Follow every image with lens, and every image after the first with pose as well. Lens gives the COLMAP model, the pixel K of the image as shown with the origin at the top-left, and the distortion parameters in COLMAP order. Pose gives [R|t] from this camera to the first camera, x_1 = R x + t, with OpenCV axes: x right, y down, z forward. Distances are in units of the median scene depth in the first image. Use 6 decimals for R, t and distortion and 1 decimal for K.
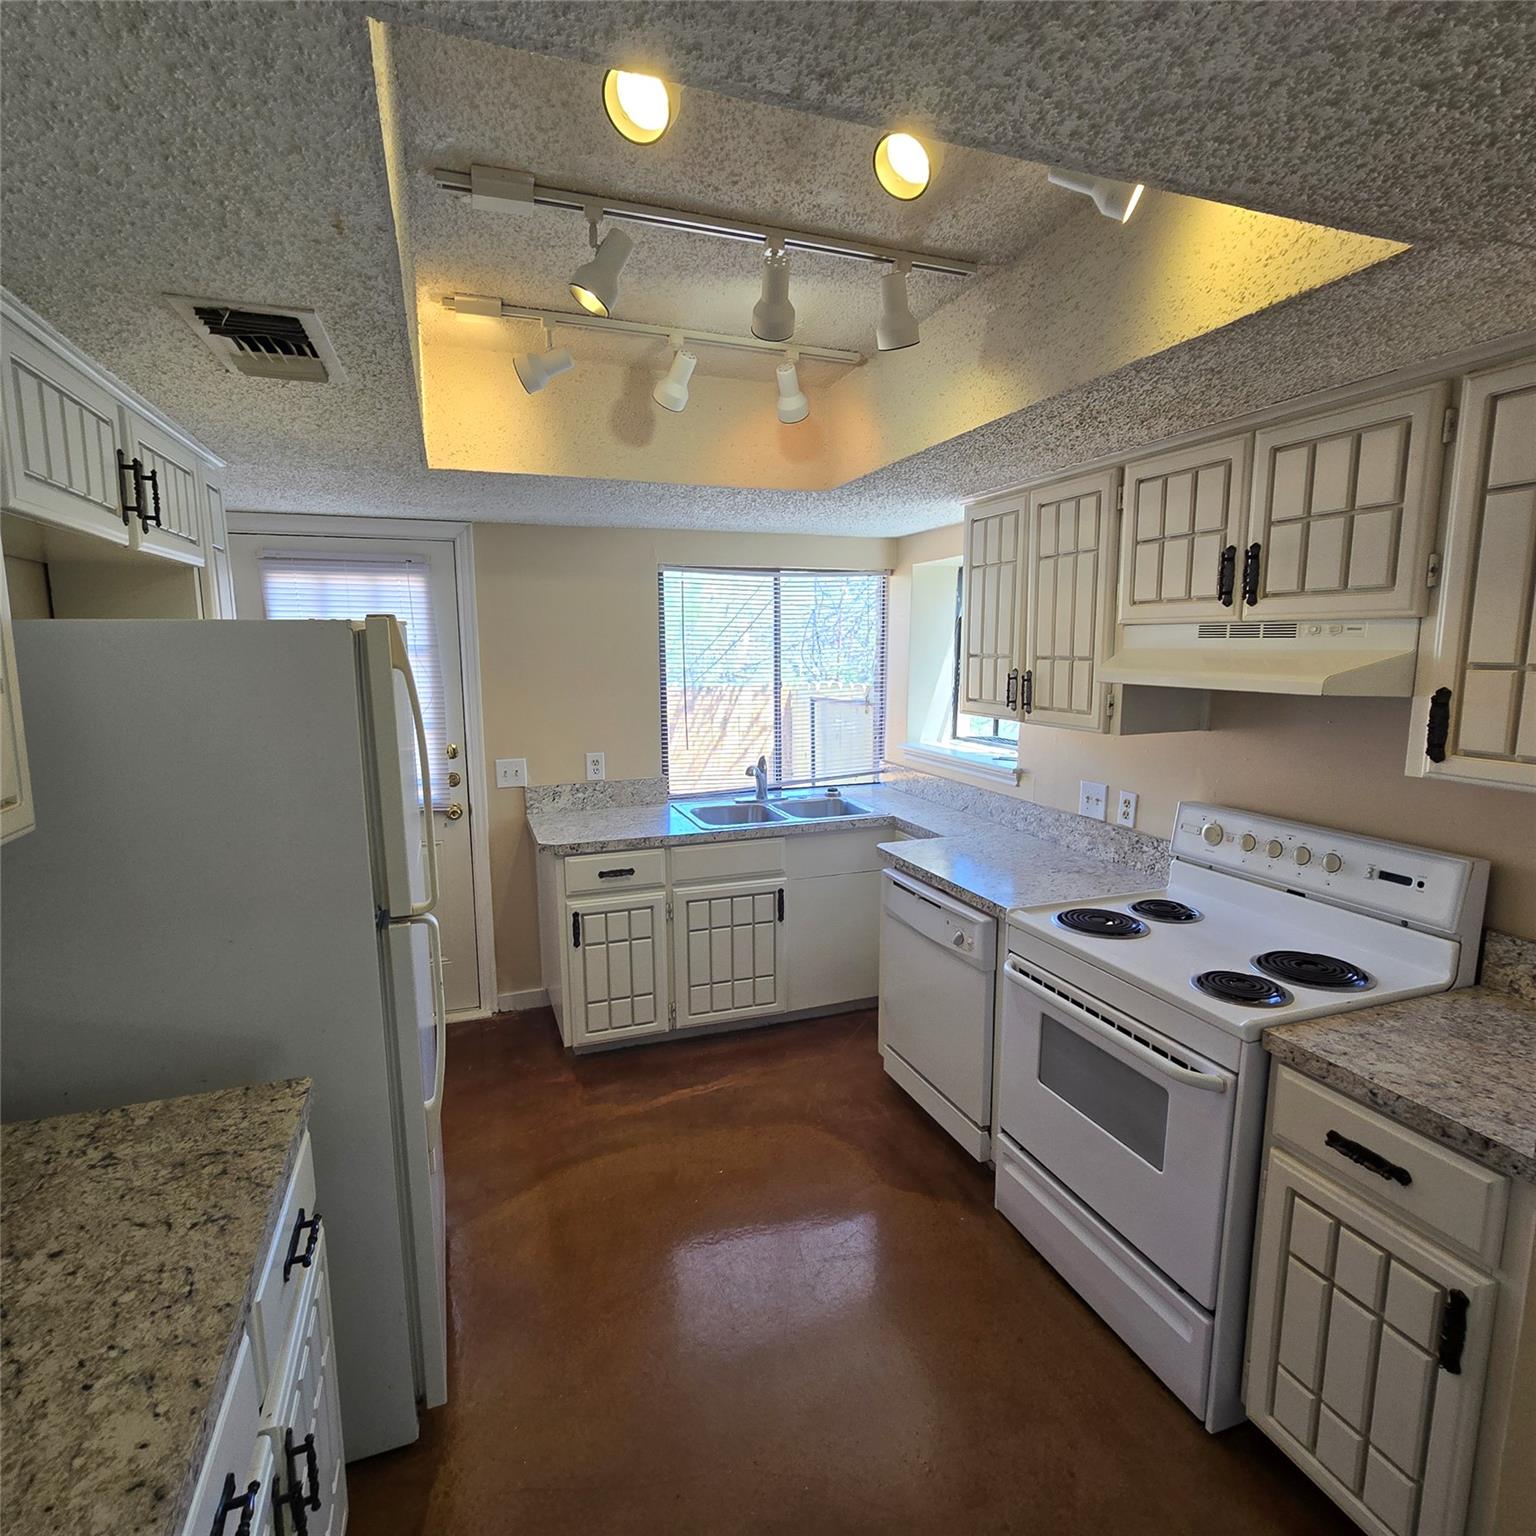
lens RADIAL K [[846.1, 0, 760.4], [0, 846.1, 768.5], [0, 0, 1]] dist [0.002981, 0.001161]
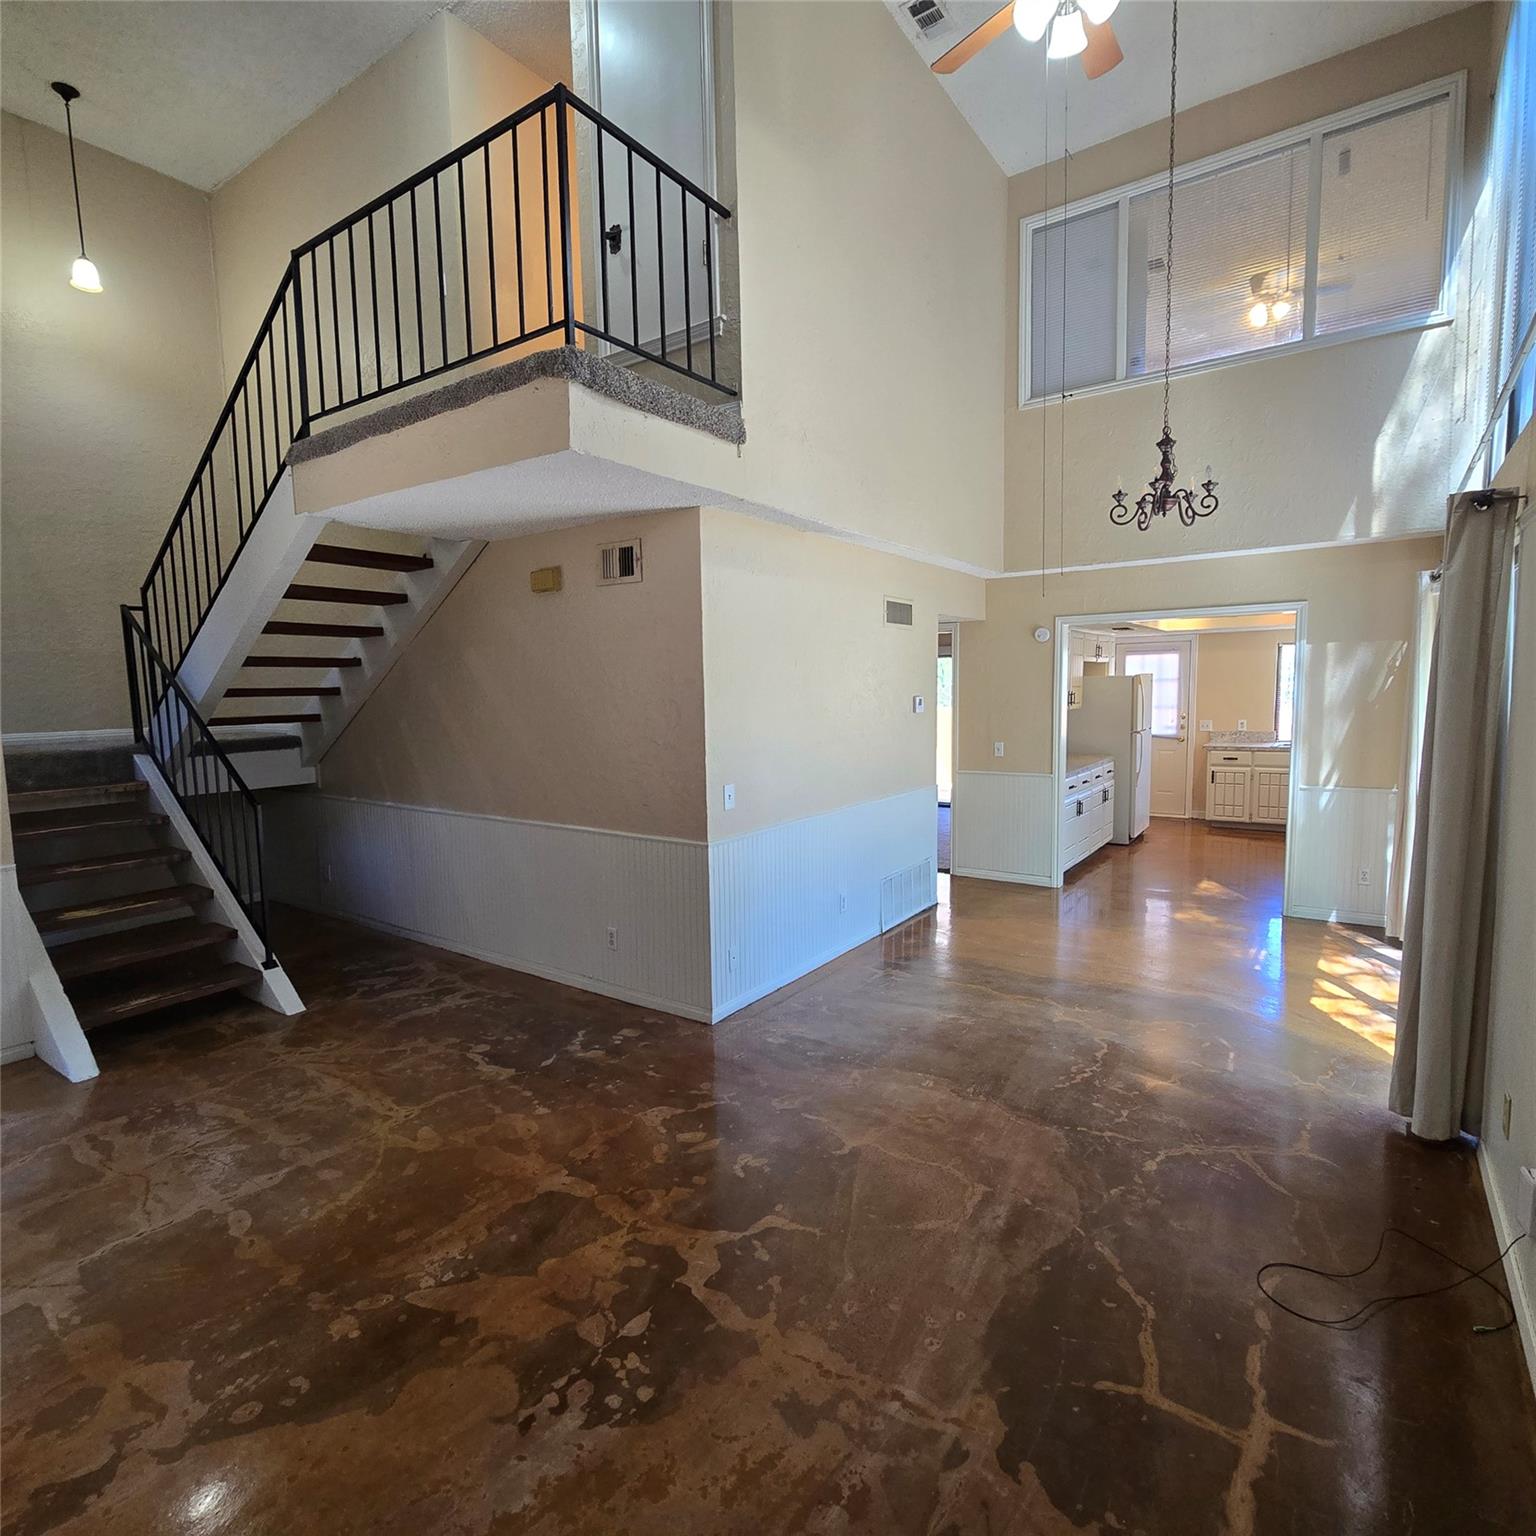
lens RADIAL K [[846.1, 0, 763.4], [0, 846.1, 773.4], [0, 0, 1]] dist [0.002981, 0.001161]
pose [[0.577130, 0.077949, -0.812924, 1.198754], [-0.106027, 0.994161, 0.020055, 0.276430], [0.809740, 0.074618, 0.582025, -1.840215]]
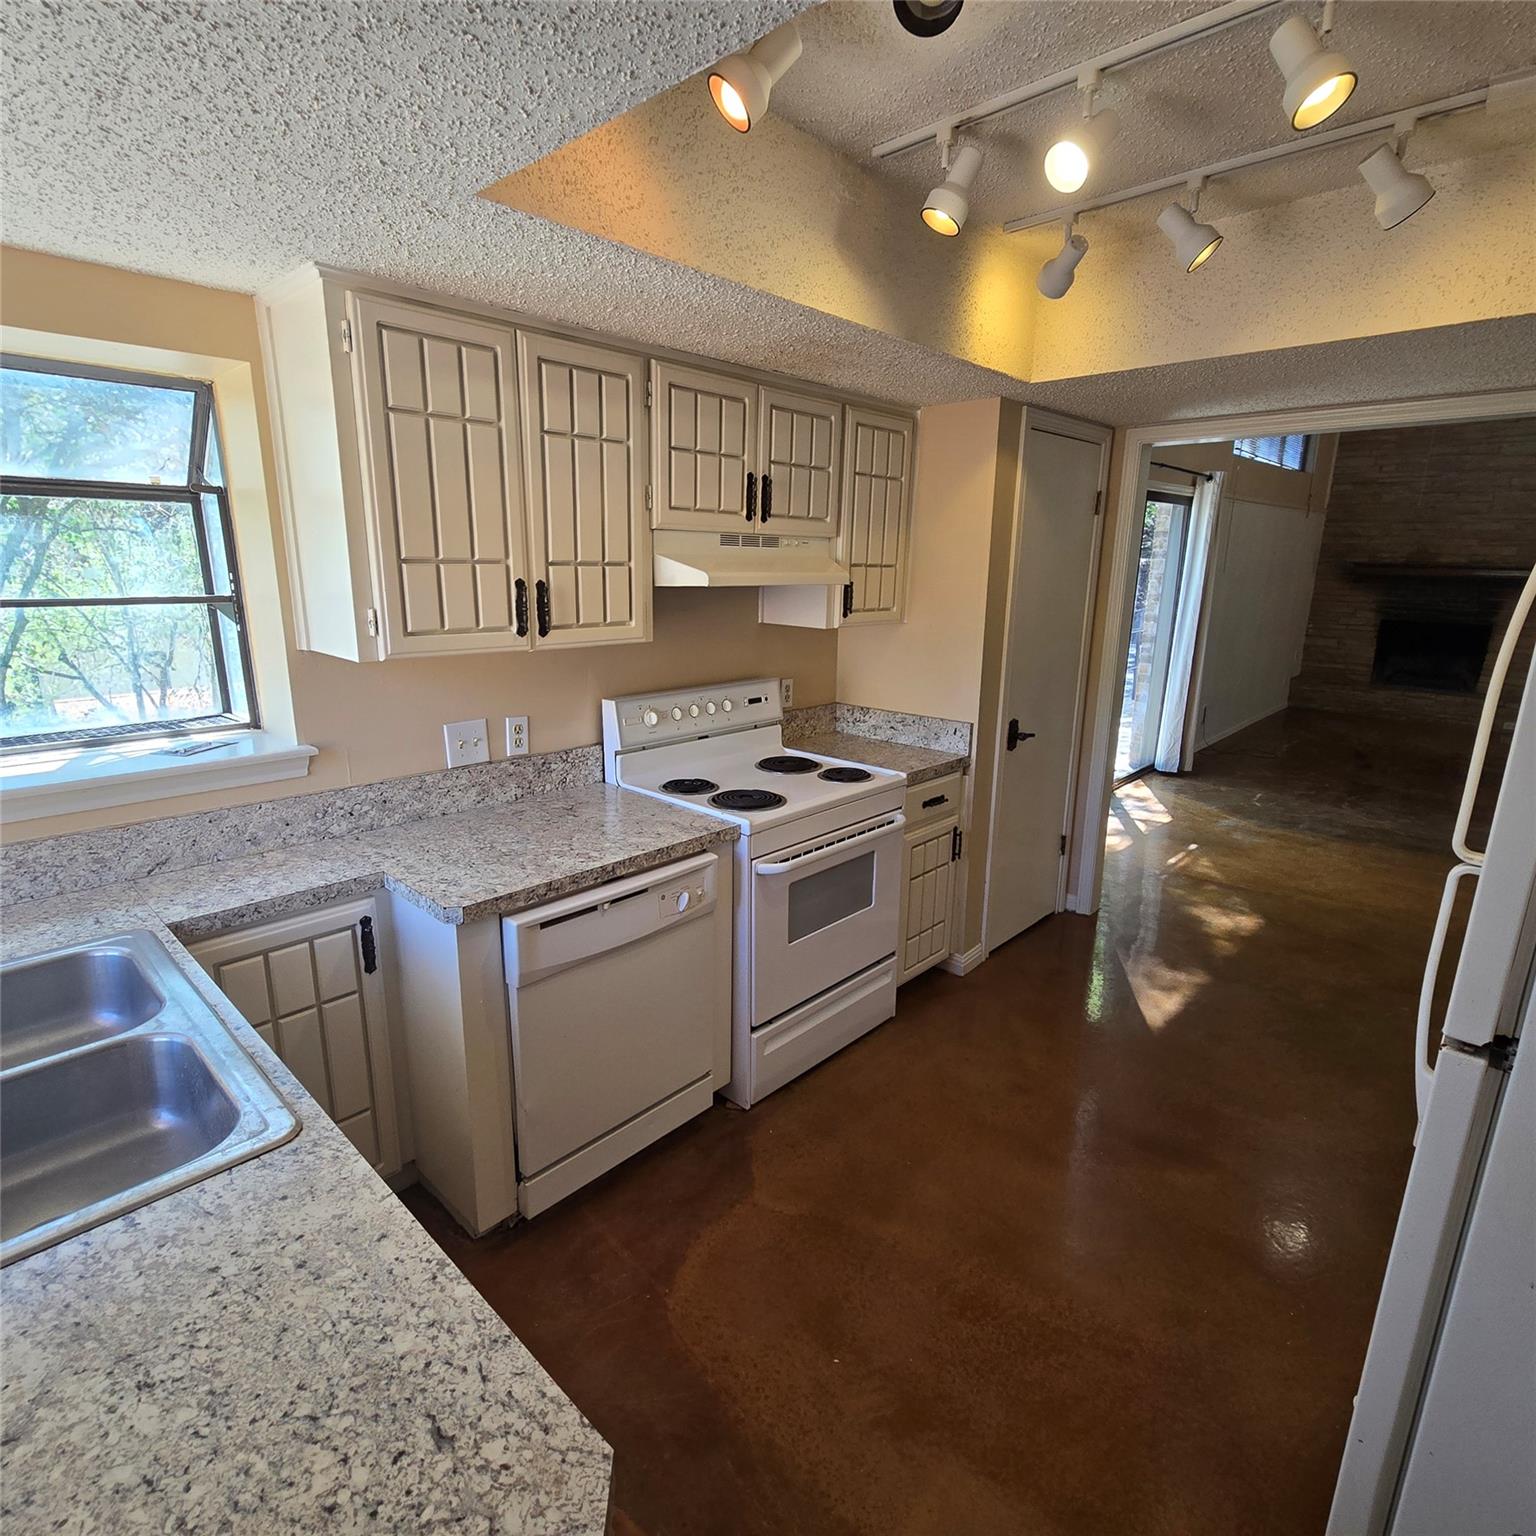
lens RADIAL K [[846.1, 0, 762.1], [0, 846.1, 769.9], [0, 0, 1]] dist [0.002981, 0.001161]
pose [[-0.451101, -0.215786, 0.865993, -0.398492], [0.119904, 0.946880, 0.298399, -0.131754], [-0.884382, 0.238444, -0.401265, 0.975958]]
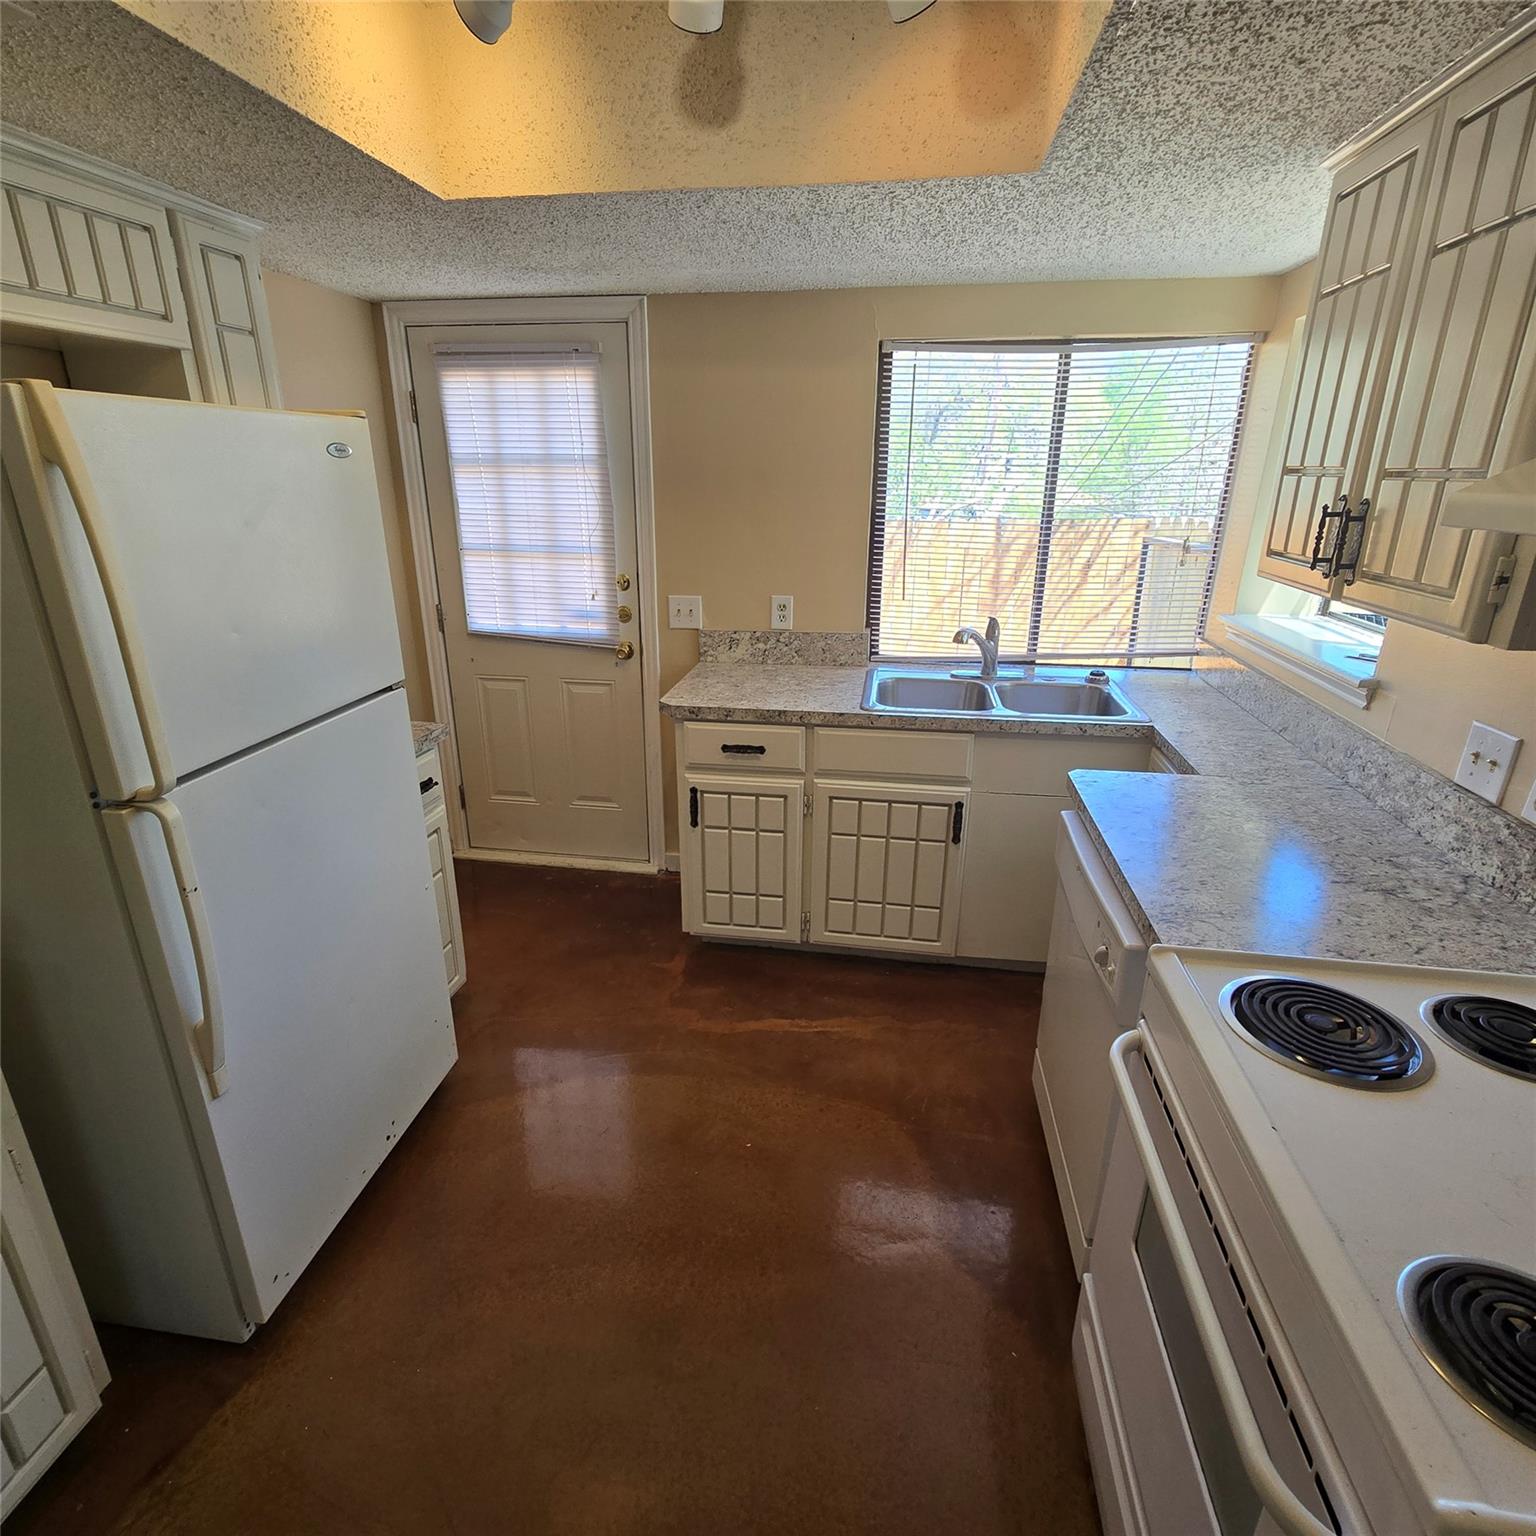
lens RADIAL K [[846.1, 0, 762.2], [0, 846.1, 770.5], [0, 0, 1]] dist [0.002981, 0.001161]
pose [[0.878323, 0.168634, -0.447339, 0.211761], [-0.078291, 0.973826, 0.213385, -0.031066], [0.471614, -0.152398, 0.868536, 0.296999]]
